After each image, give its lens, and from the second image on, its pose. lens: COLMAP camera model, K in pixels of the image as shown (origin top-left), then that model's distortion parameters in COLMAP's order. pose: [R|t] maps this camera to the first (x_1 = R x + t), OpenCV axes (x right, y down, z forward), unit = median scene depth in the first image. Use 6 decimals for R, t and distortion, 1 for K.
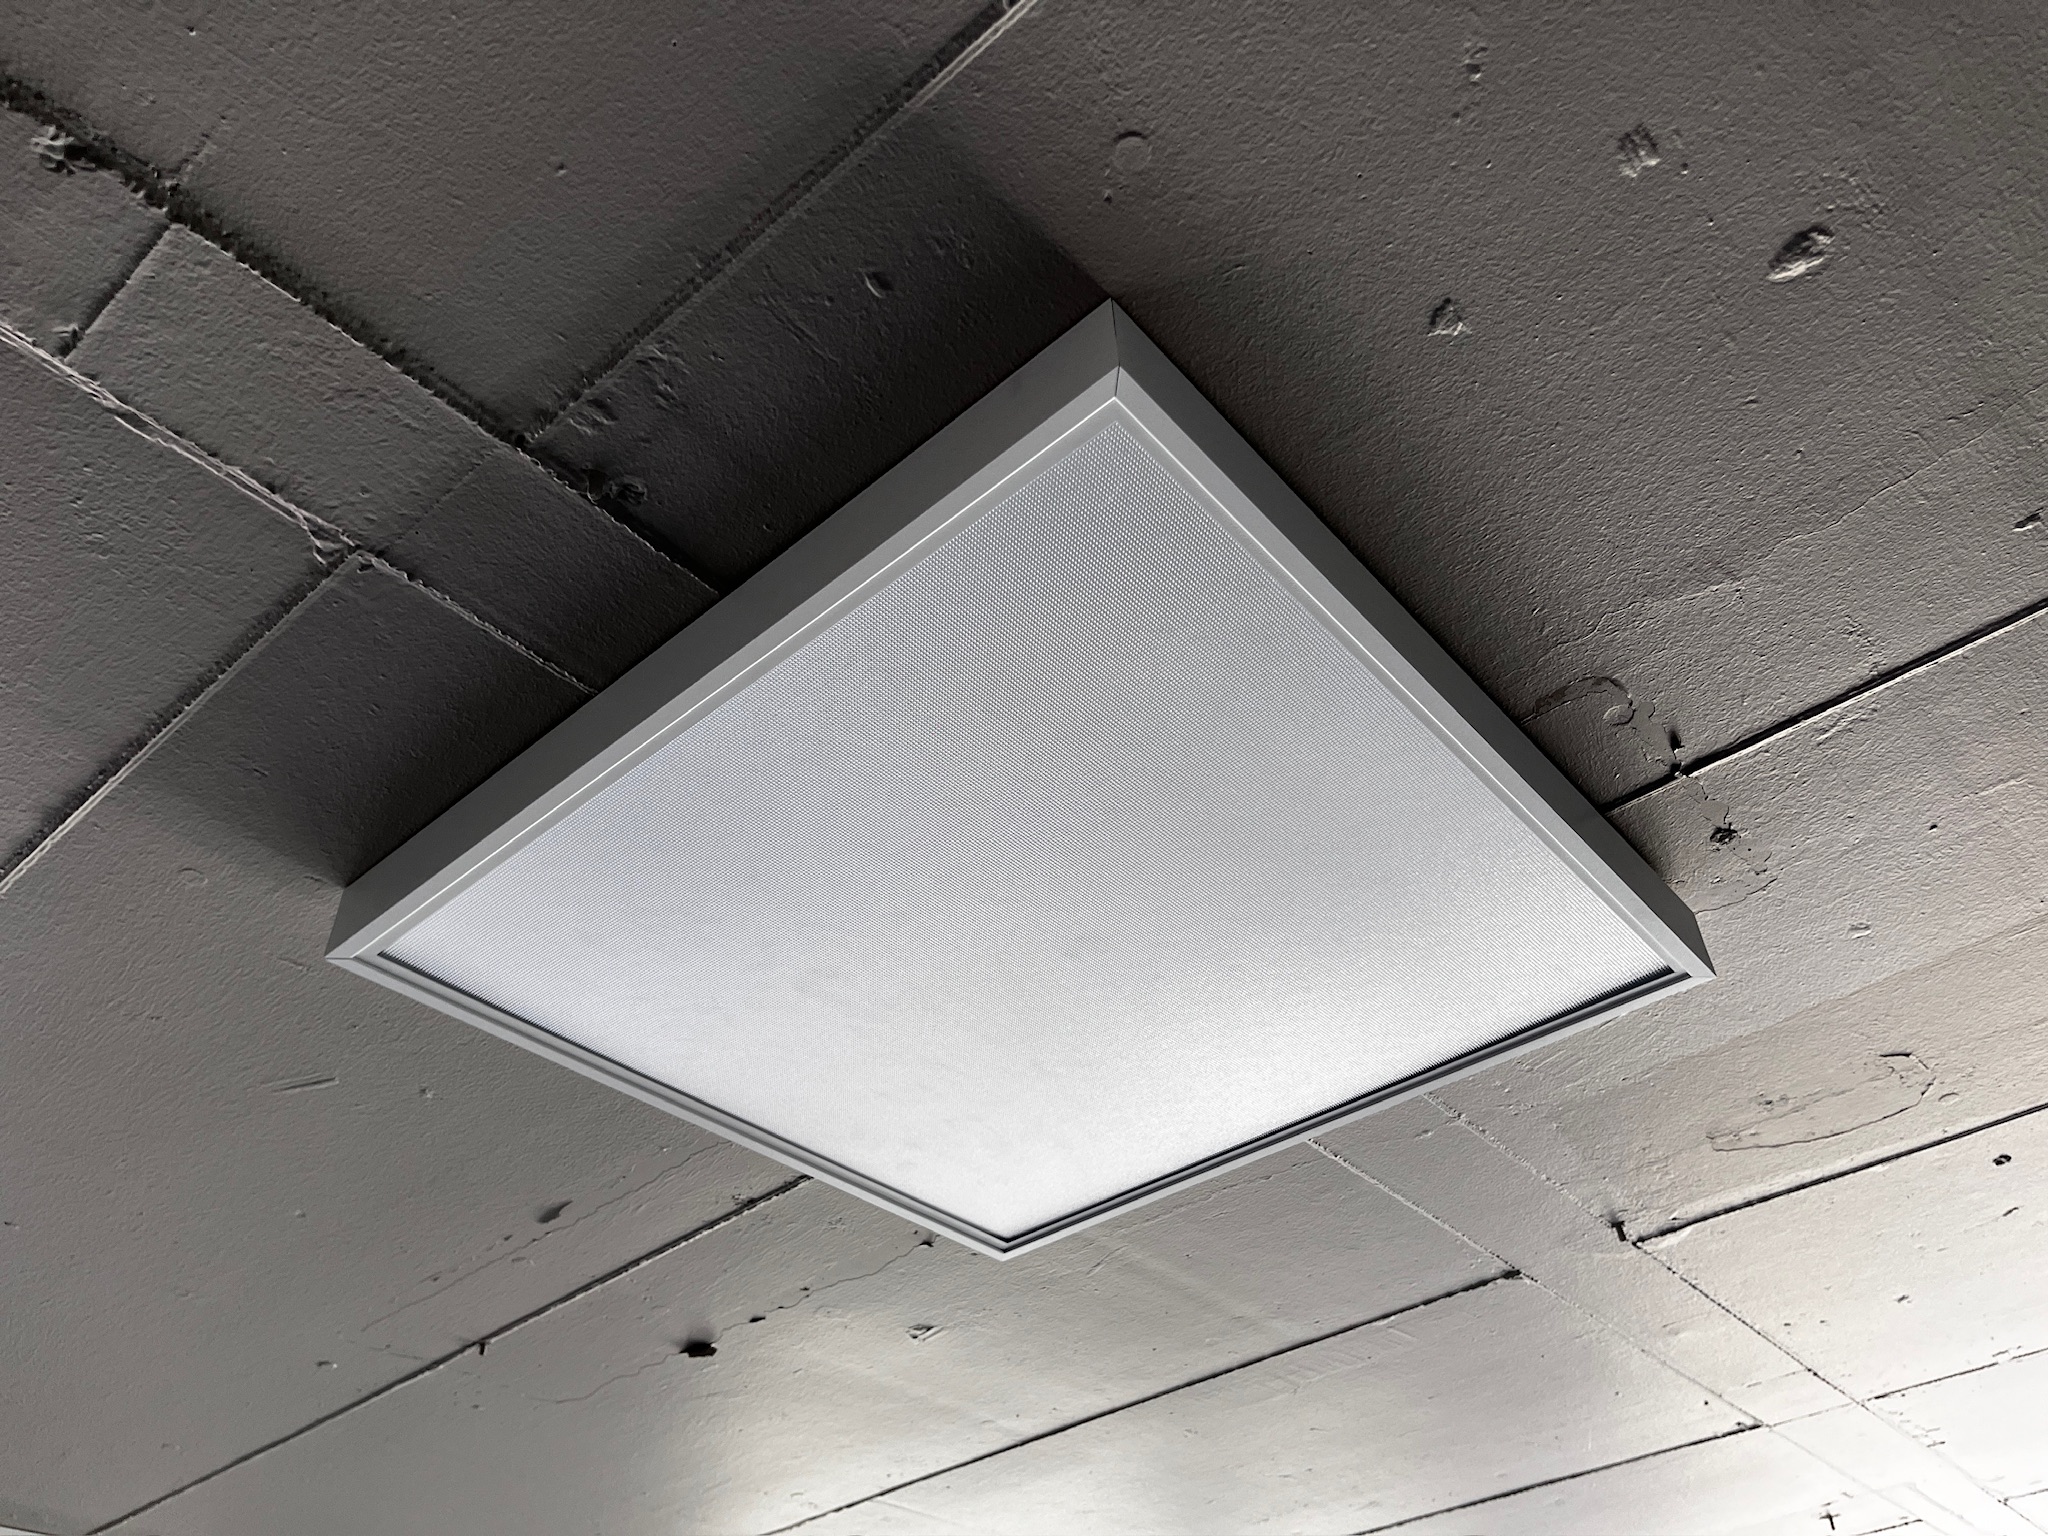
lens RADIAL K [[1565.7, 0, 1024.0], [0, 1565.7, 768.0], [0, 0, 1]] dist [0.014353, 0.003787]
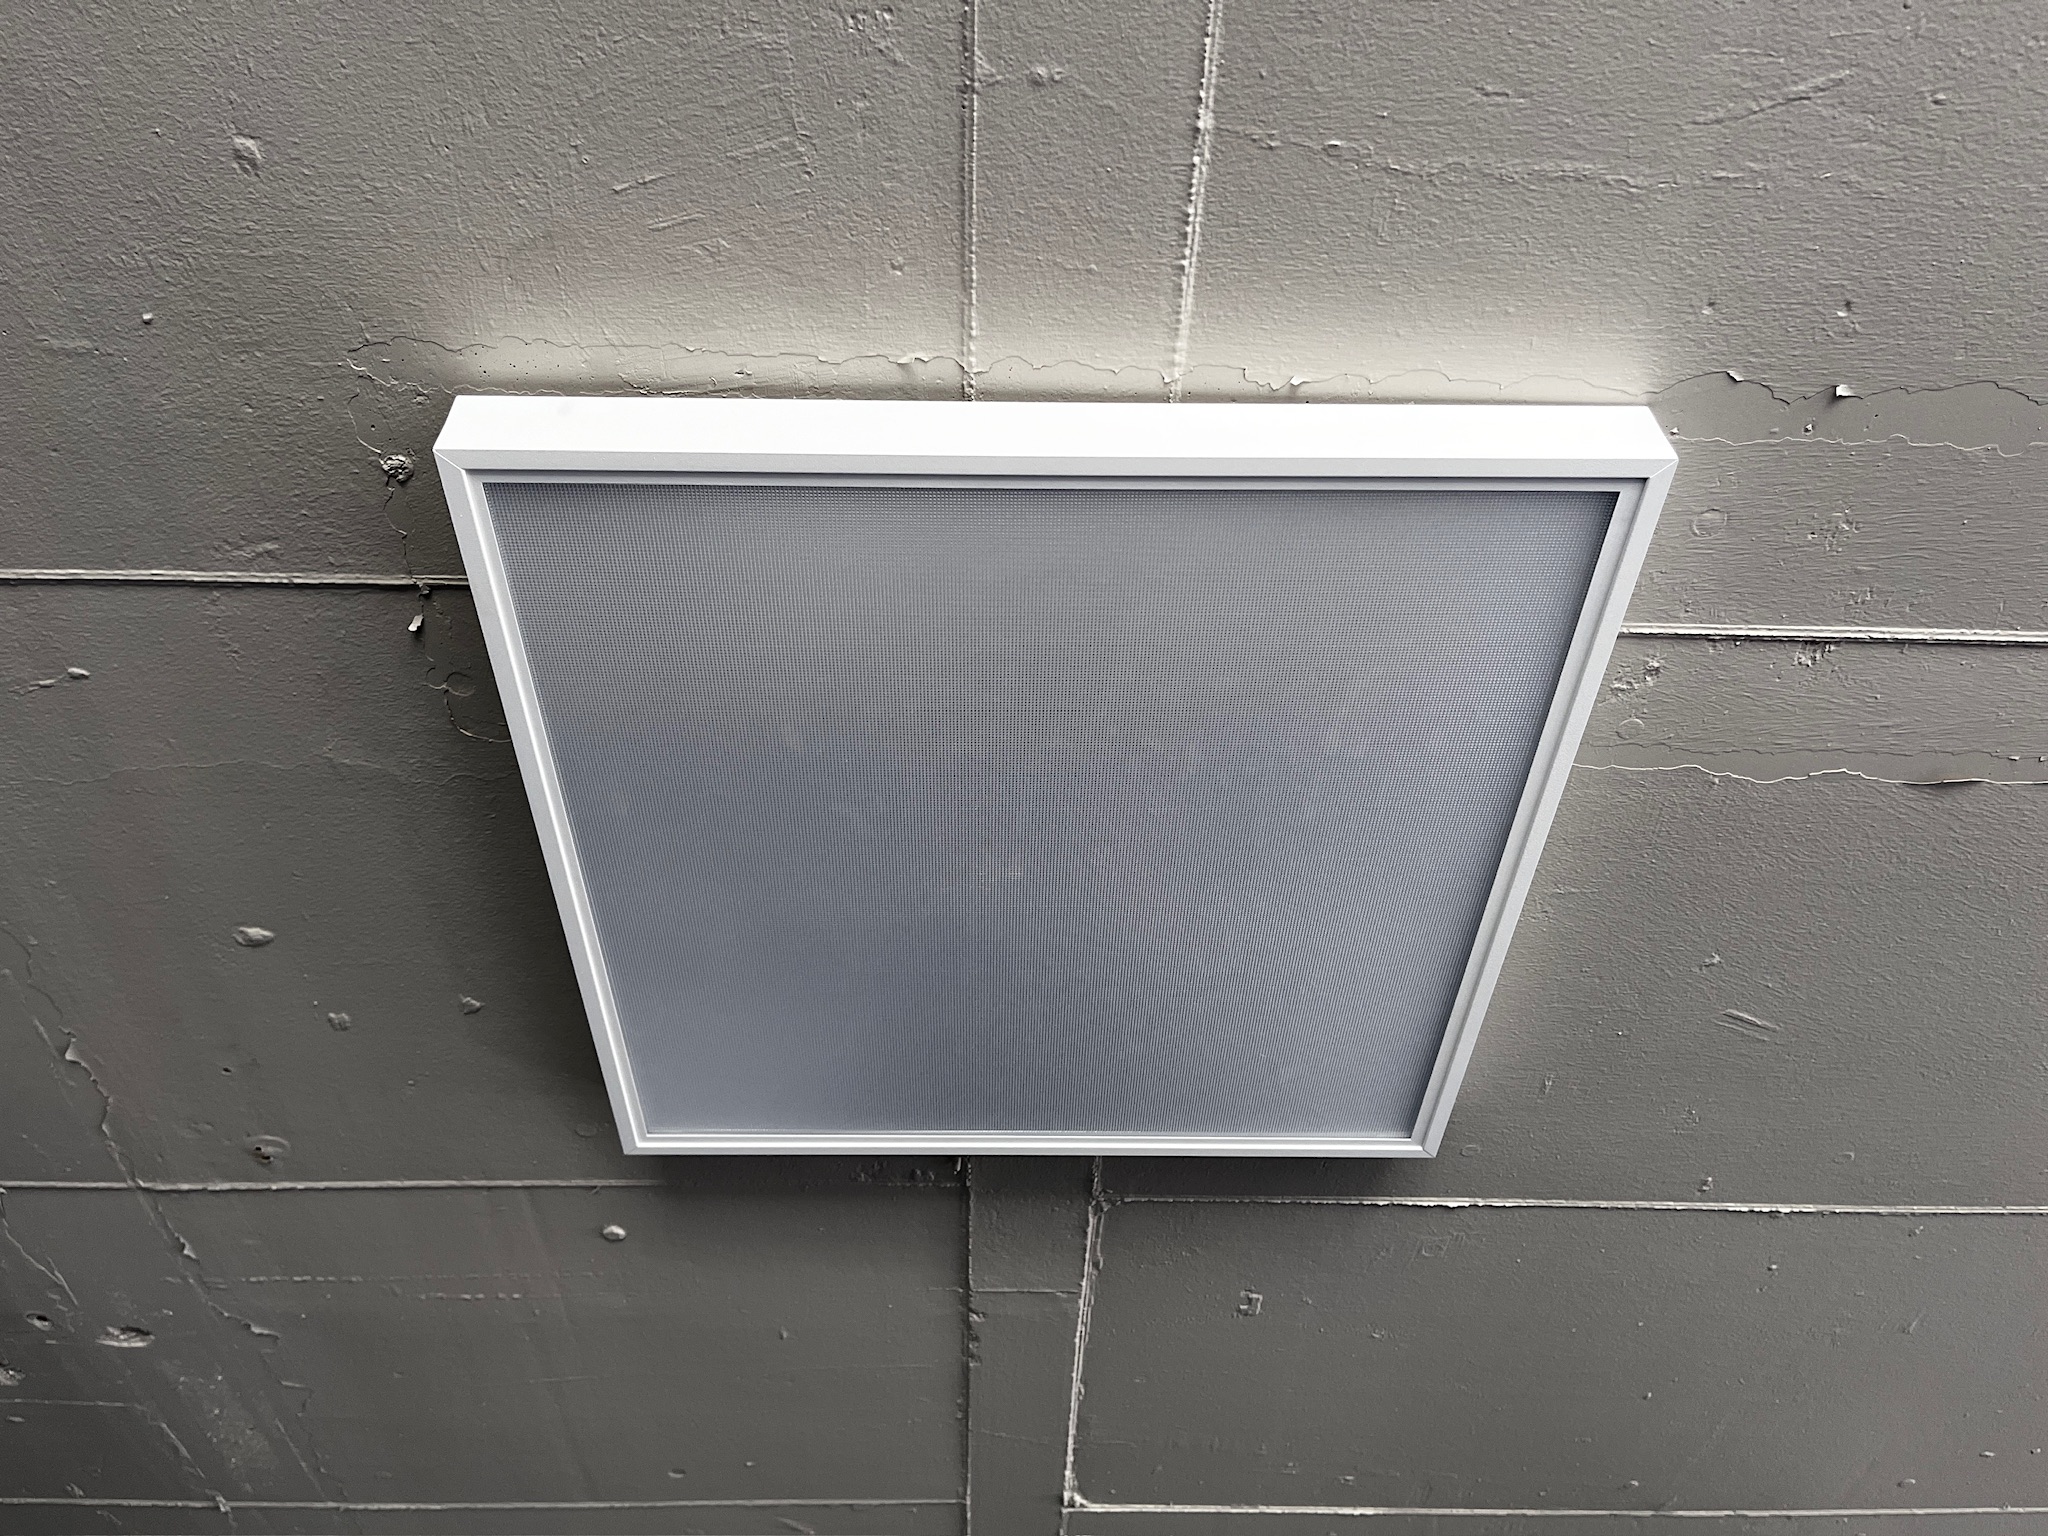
lens RADIAL K [[1565.7, 0, 1024.0], [0, 1565.7, 768.0], [0, 0, 1]] dist [0.014353, 0.003787]
pose [[-0.737915, -0.464219, -0.489880, 0.766744], [0.478552, 0.151924, -0.864816, 1.374409], [0.475889, -0.872594, 0.110046, 1.327391]]
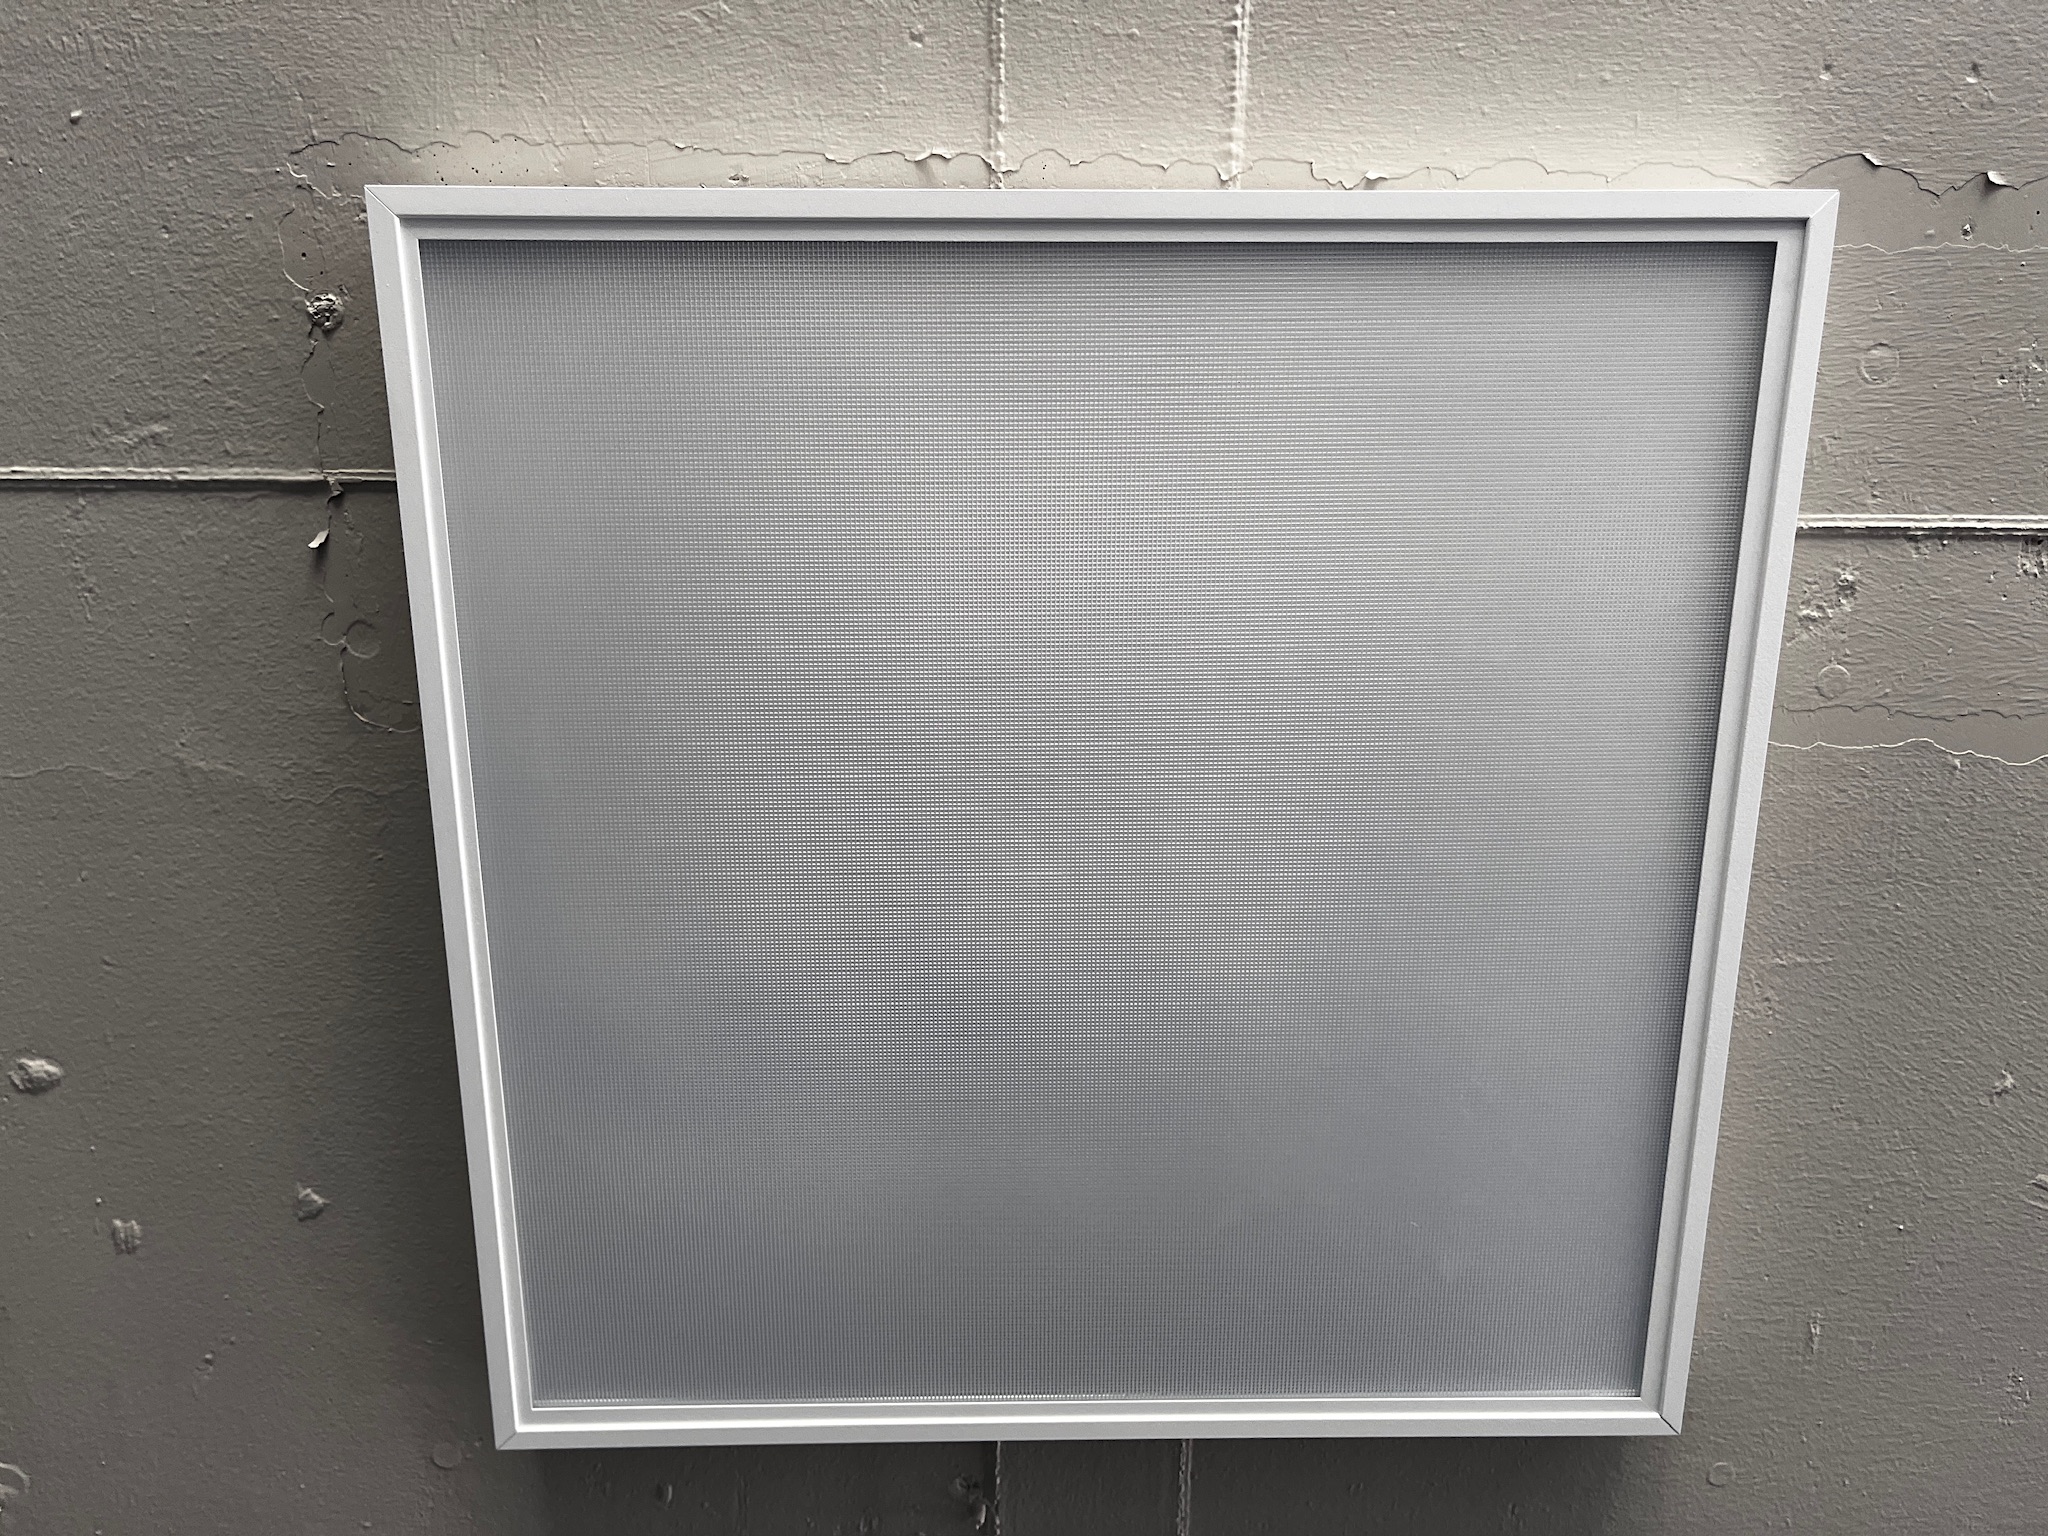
lens RADIAL K [[1551.7, 0, 1024.0], [0, 1551.7, 768.0], [0, 0, 1]] dist [0.098464, -0.149586]
pose [[-0.750788, -0.622042, -0.222217, 0.338494], [0.473965, -0.272999, -0.837155, 1.062588], [0.460081, -0.733850, 0.499790, 0.908900]]
